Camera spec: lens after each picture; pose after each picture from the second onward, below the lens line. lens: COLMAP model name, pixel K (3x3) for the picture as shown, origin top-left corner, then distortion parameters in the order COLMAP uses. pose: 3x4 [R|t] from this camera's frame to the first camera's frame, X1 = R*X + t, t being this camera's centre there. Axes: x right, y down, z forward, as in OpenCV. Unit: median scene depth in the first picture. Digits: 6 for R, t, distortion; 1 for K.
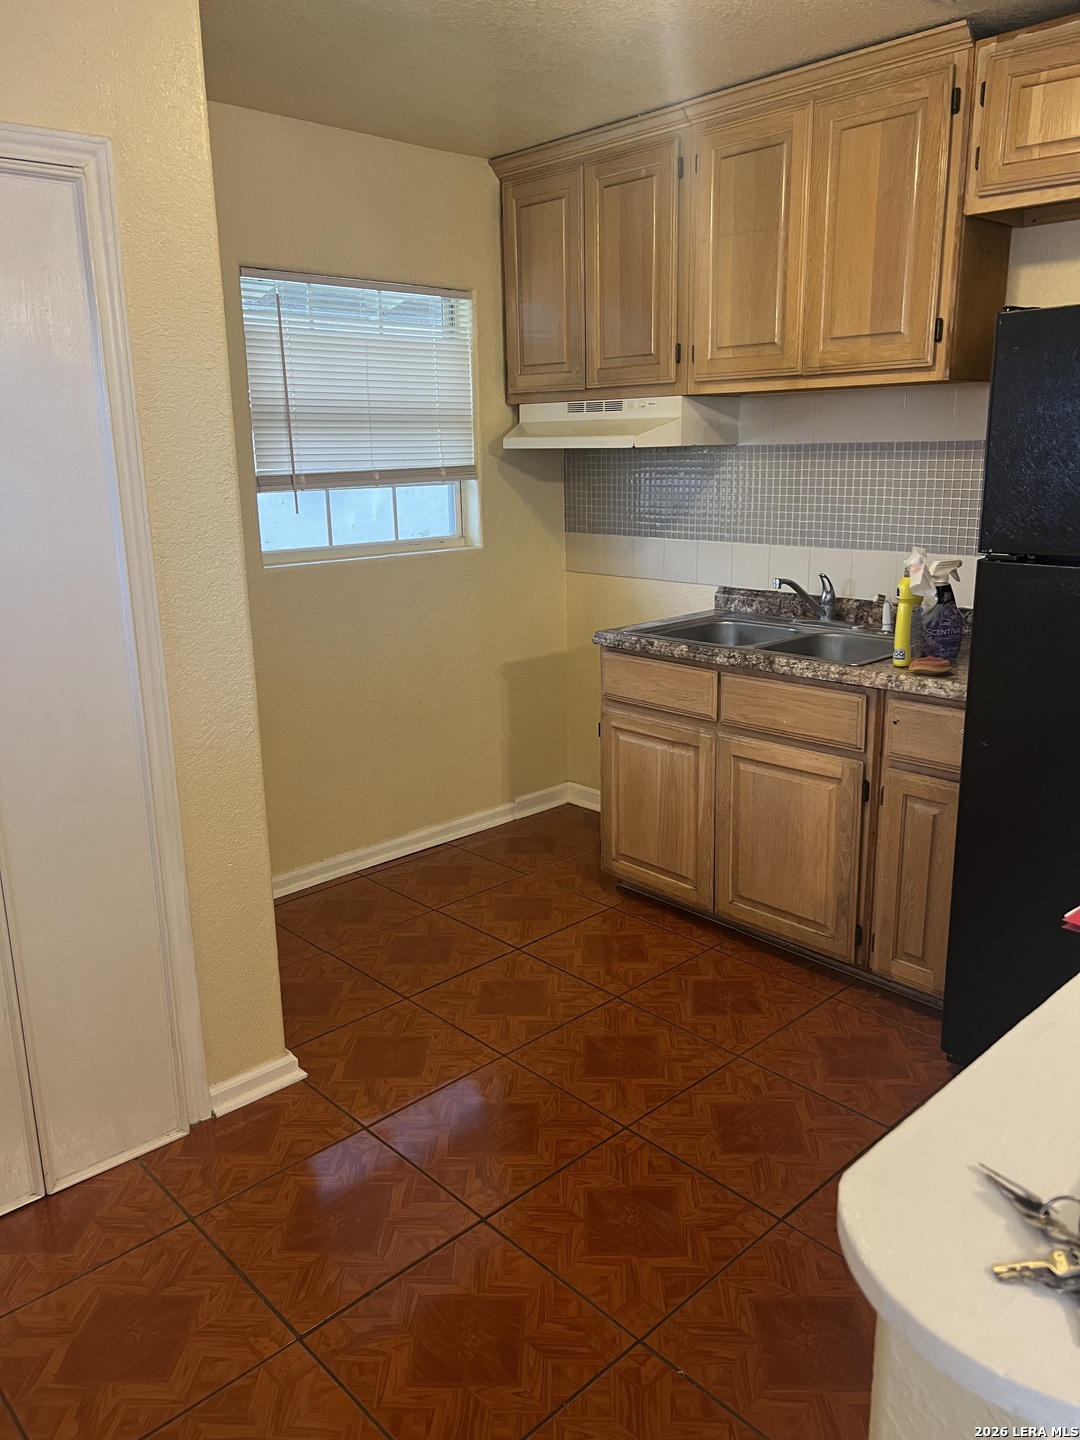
lens RADIAL K [[1085.8, 0, 535.4], [0, 1085.8, 719.6], [0, 0, 1]] dist [0.051295, -0.052308]
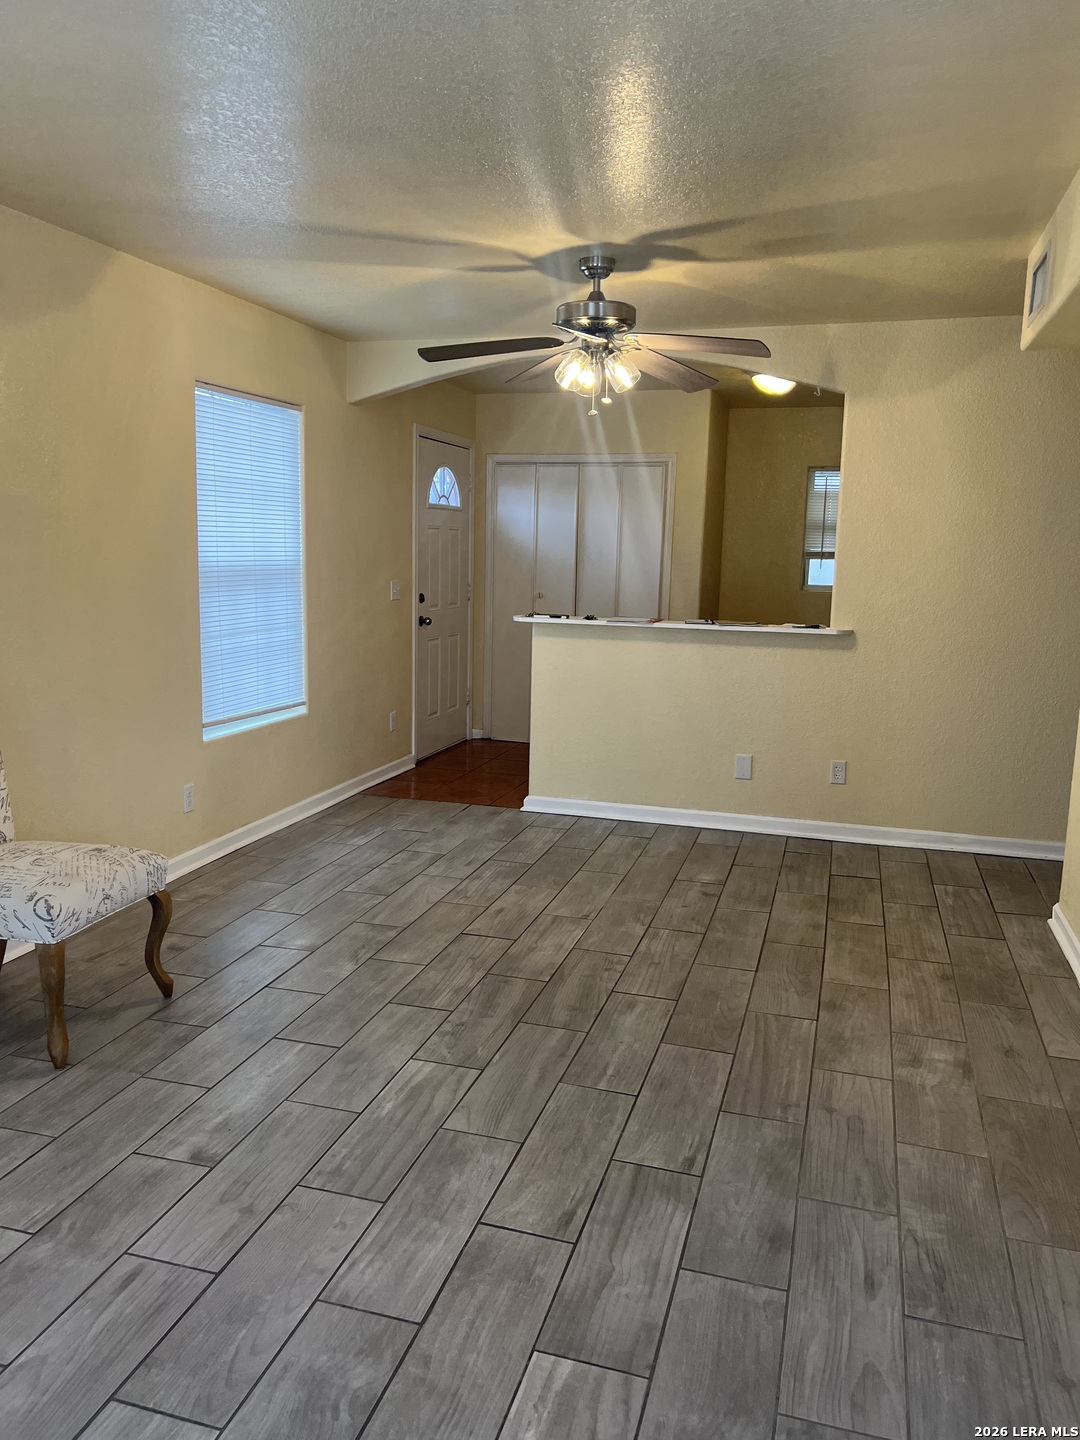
lens RADIAL K [[1085.8, 0, 541.4], [0, 1085.8, 718.0], [0, 0, 1]] dist [0.051295, -0.052308]
pose [[0.501009, 0.171850, -0.848208, 1.409350], [-0.245713, 0.968001, 0.050985, 0.135062], [0.829828, 0.182872, 0.527203, -0.607330]]
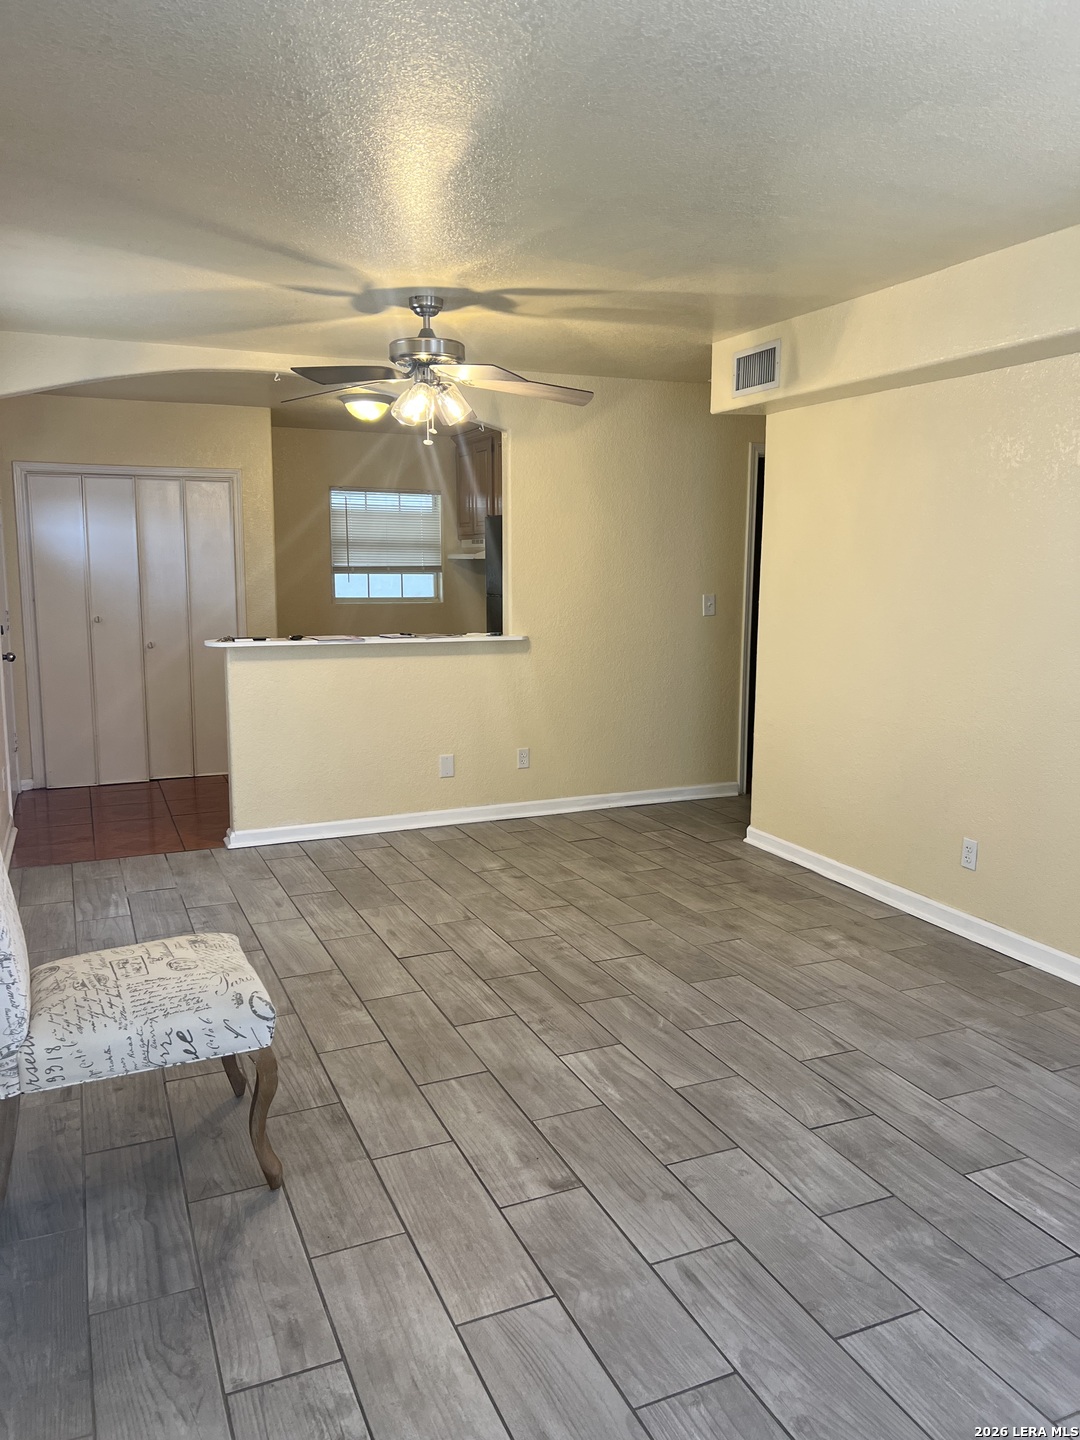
lens RADIAL K [[1085.8, 0, 549.0], [0, 1085.8, 714.4], [0, 0, 1]] dist [0.051295, -0.052308]
pose [[0.942855, 0.071942, -0.325345, 0.965418], [-0.105610, 0.990593, -0.087015, 0.254969], [0.316024, 0.116402, 0.941583, -1.060591]]
